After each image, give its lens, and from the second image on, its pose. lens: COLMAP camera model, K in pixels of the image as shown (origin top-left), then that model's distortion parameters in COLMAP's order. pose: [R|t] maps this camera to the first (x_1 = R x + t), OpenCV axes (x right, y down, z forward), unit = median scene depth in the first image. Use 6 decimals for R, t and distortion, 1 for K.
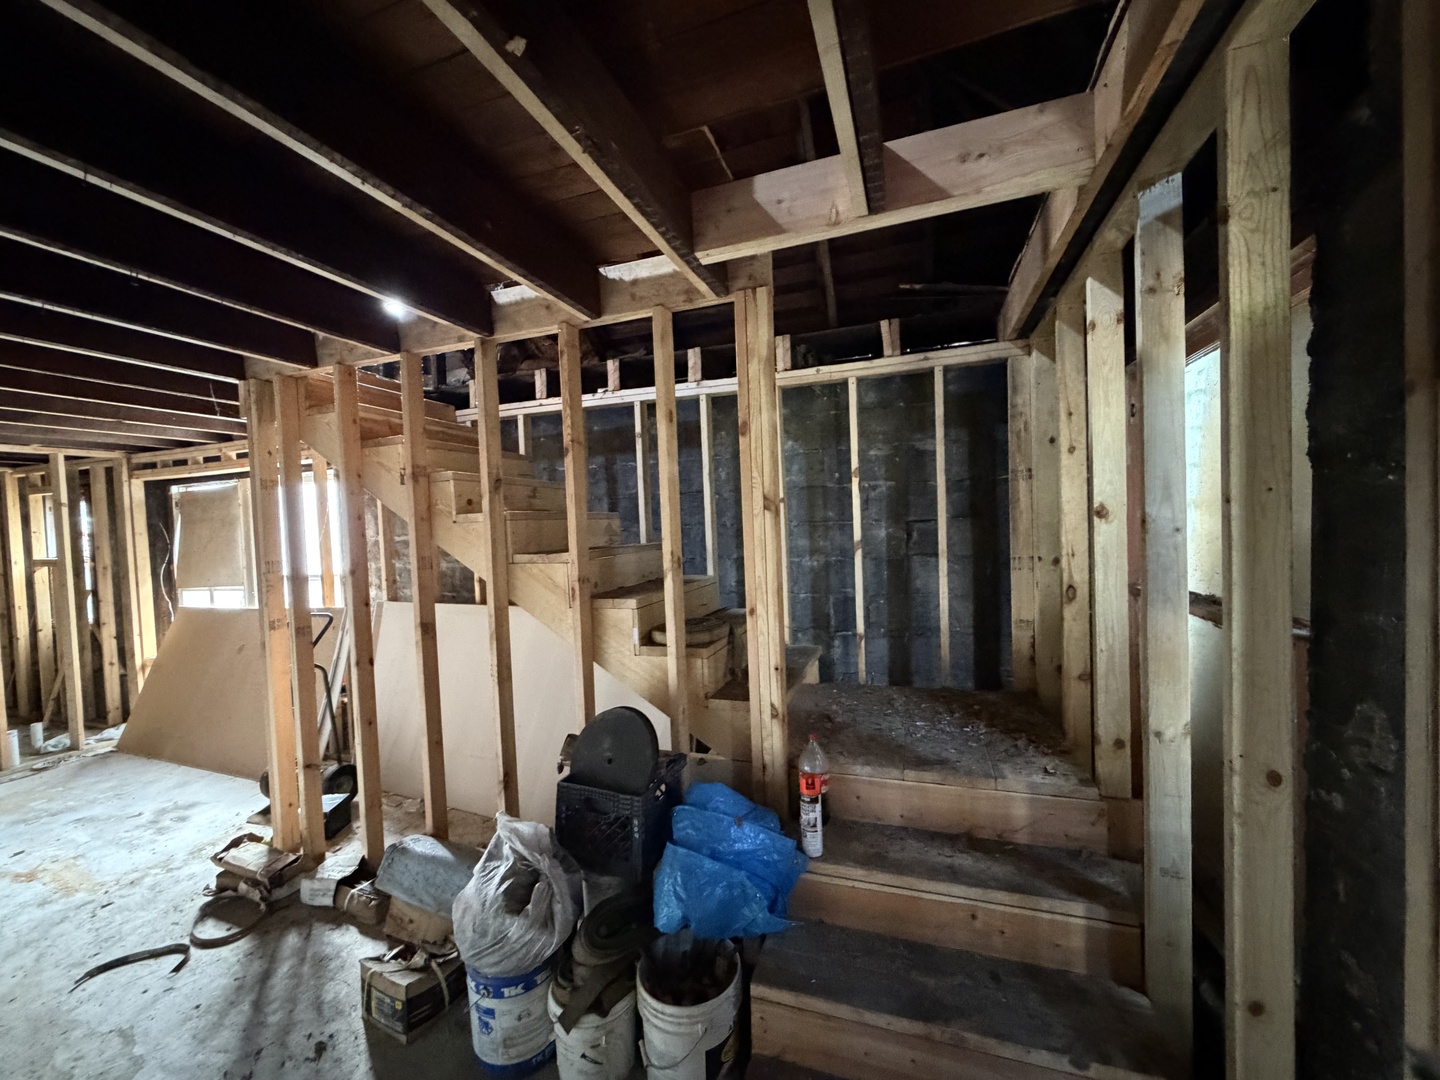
lens RADIAL K [[571.1, 0, 719.1], [0, 571.1, 542.9], [0, 0, 1]] dist [-0.002854, -0.000055]
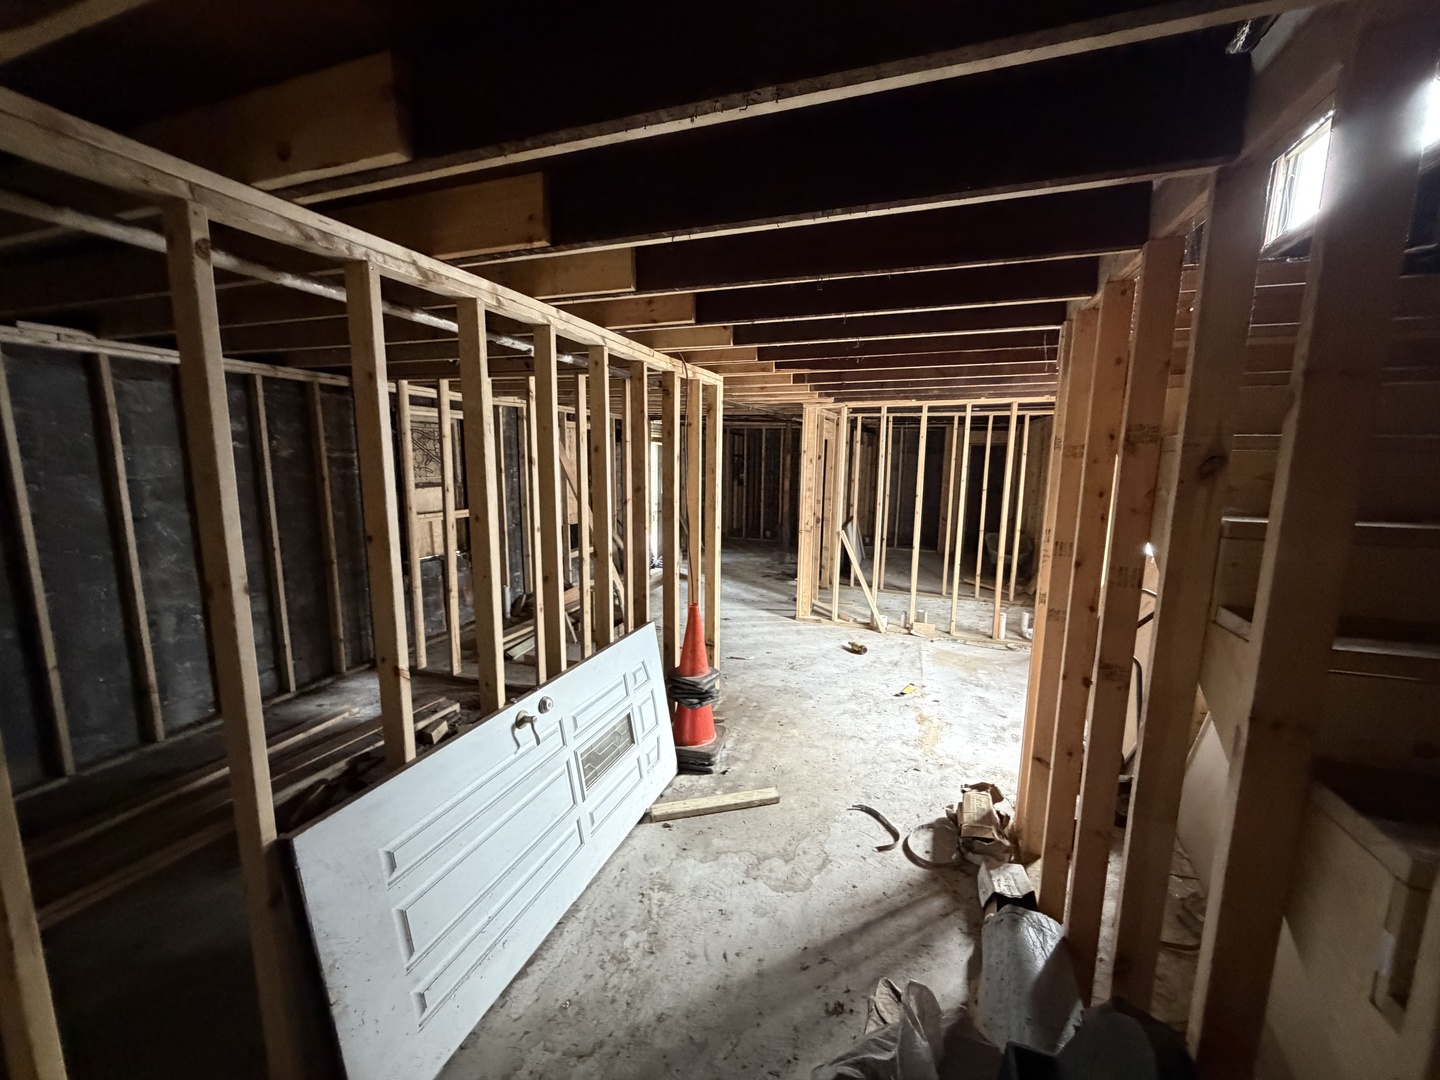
lens RADIAL K [[571.1, 0, 715.1], [0, 571.1, 542.7], [0, 0, 1]] dist [-0.002854, -0.000055]
pose [[-0.015463, 0.187661, -0.982112, 0.122990], [-0.043932, 0.981154, 0.188169, -0.102784], [0.998915, 0.046056, -0.006927, 0.518395]]
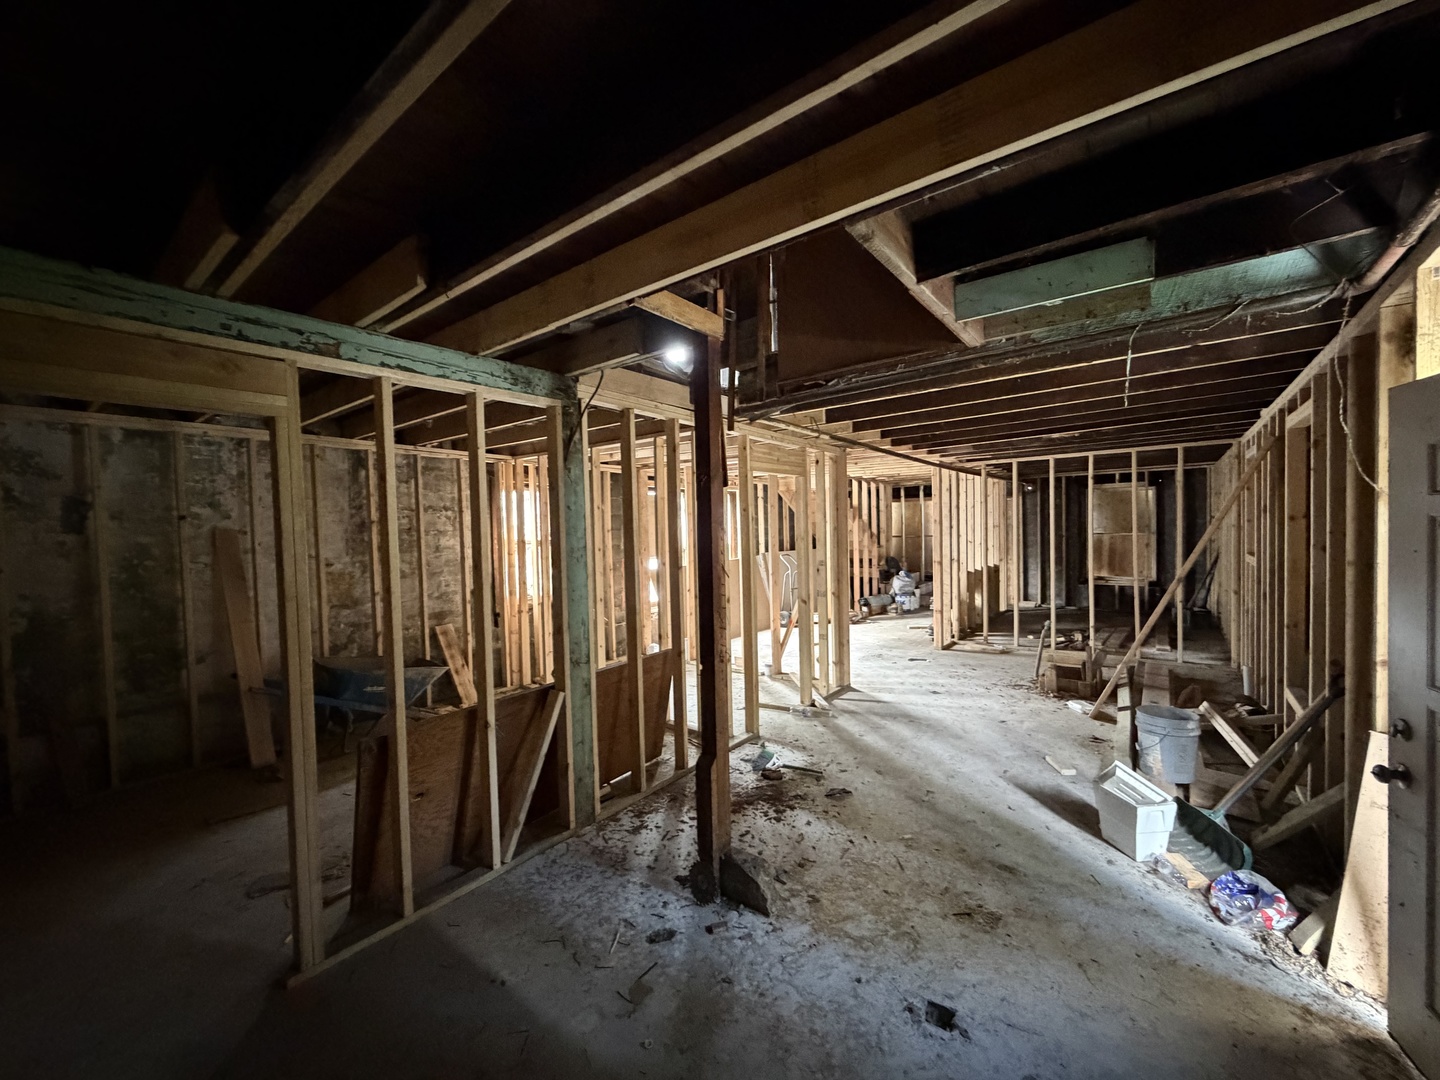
lens RADIAL K [[571.1, 0, 719.3], [0, 571.1, 543.8], [0, 0, 1]] dist [-0.002854, -0.000055]
pose [[0.319717, 0.002888, 0.947509, -4.573655], [0.042897, 0.998926, -0.017519, 0.151768], [-0.946541, 0.046247, 0.319250, 0.622352]]
